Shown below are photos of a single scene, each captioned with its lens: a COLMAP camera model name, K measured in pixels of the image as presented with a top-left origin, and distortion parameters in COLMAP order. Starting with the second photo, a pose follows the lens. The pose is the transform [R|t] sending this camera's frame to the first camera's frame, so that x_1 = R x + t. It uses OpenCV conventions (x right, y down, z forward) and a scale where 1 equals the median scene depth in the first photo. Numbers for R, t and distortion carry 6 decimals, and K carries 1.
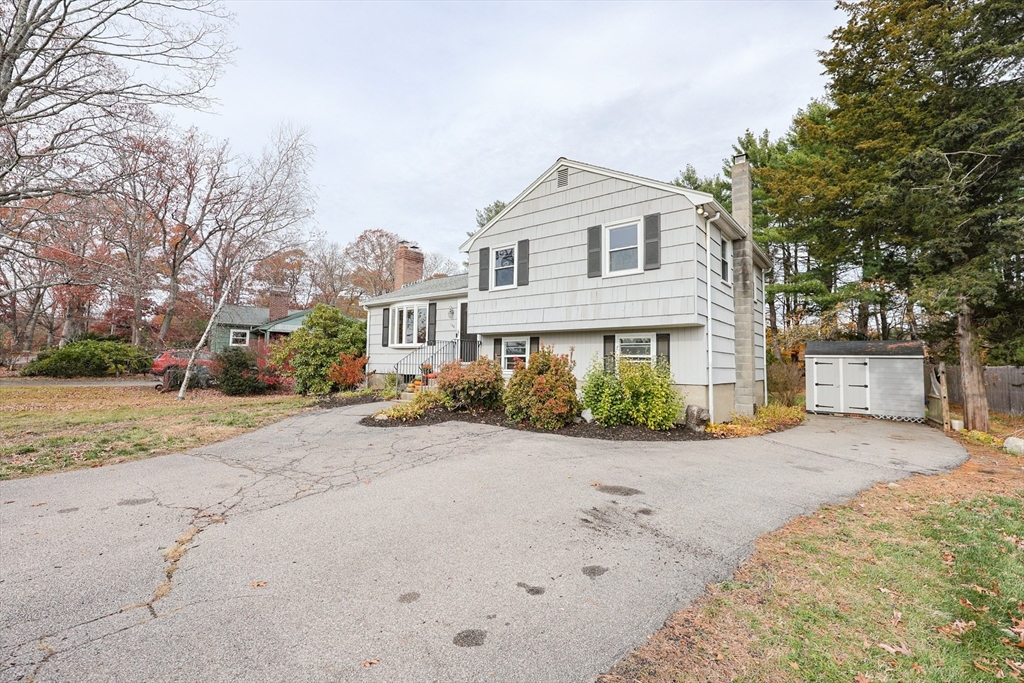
lens RADIAL K [[450.2, 0, 512.6], [0, 450.2, 338.1], [0, 0, 1]] dist [0.000980, 0.000549]
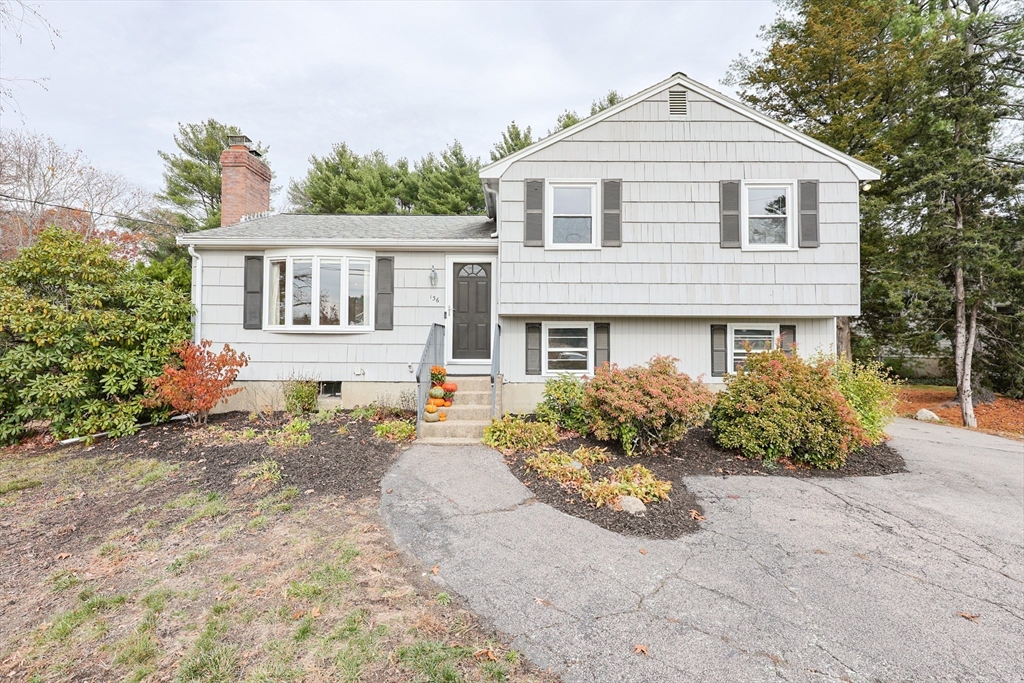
lens RADIAL K [[450.2, 0, 509.1], [0, 450.2, 335.9], [0, 0, 1]] dist [0.000980, 0.000549]
pose [[0.789535, 0.000245, 0.613705, -0.508324], [-0.031748, 0.998677, 0.040445, -0.005974], [-0.612884, -0.051417, 0.788499, 0.548305]]
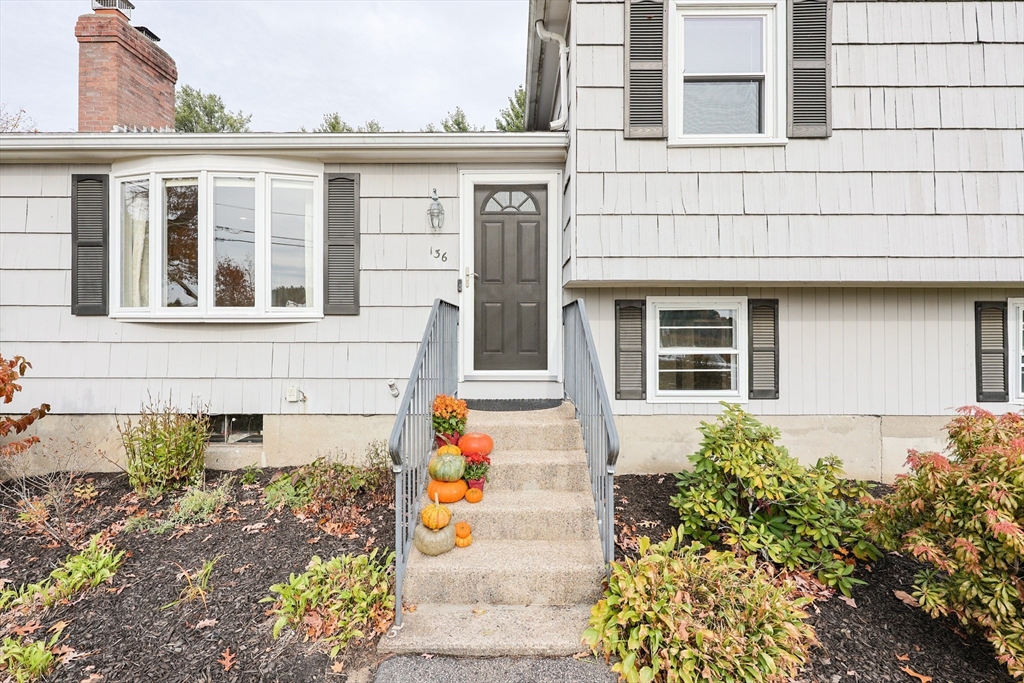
lens RADIAL K [[450.2, 0, 510.4], [0, 450.2, 328.9], [0, 0, 1]] dist [0.000980, 0.000549]
pose [[0.789616, -0.013734, 0.613448, -0.342558], [-0.025533, 0.998148, 0.055211, 0.007093], [-0.613070, -0.059259, 0.787803, 0.859220]]
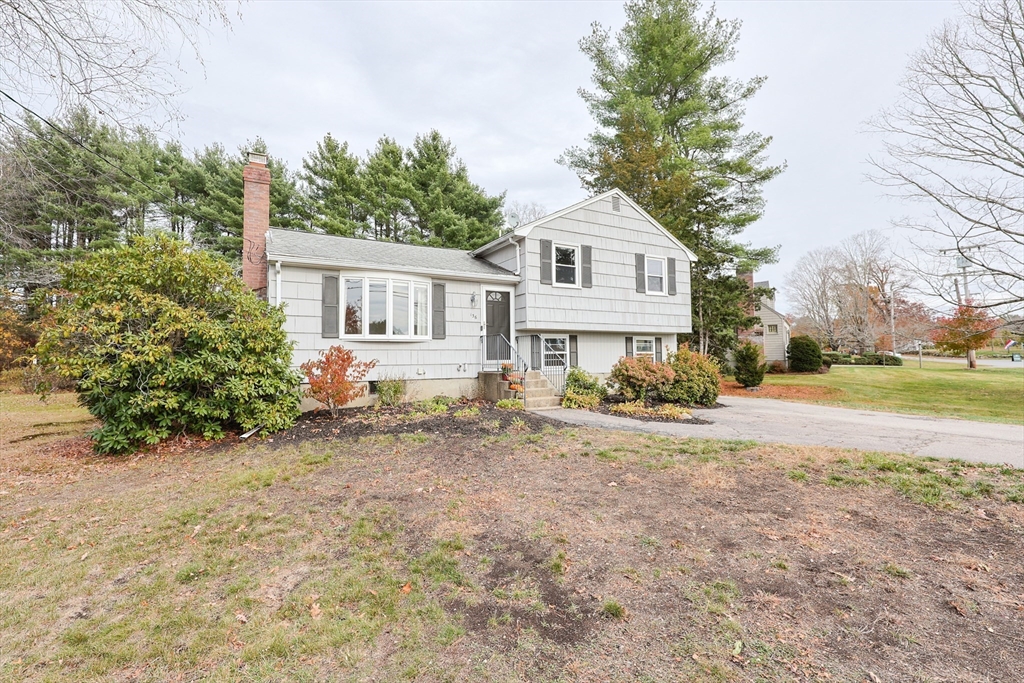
lens RADIAL K [[450.2, 0, 507.1], [0, 450.2, 341.3], [0, 0, 1]] dist [0.000980, 0.000549]
pose [[0.383490, 0.016032, 0.923406, -1.037271], [-0.039517, 0.999218, -0.000937, 0.020094], [-0.922699, -0.036131, 0.383824, 0.748953]]
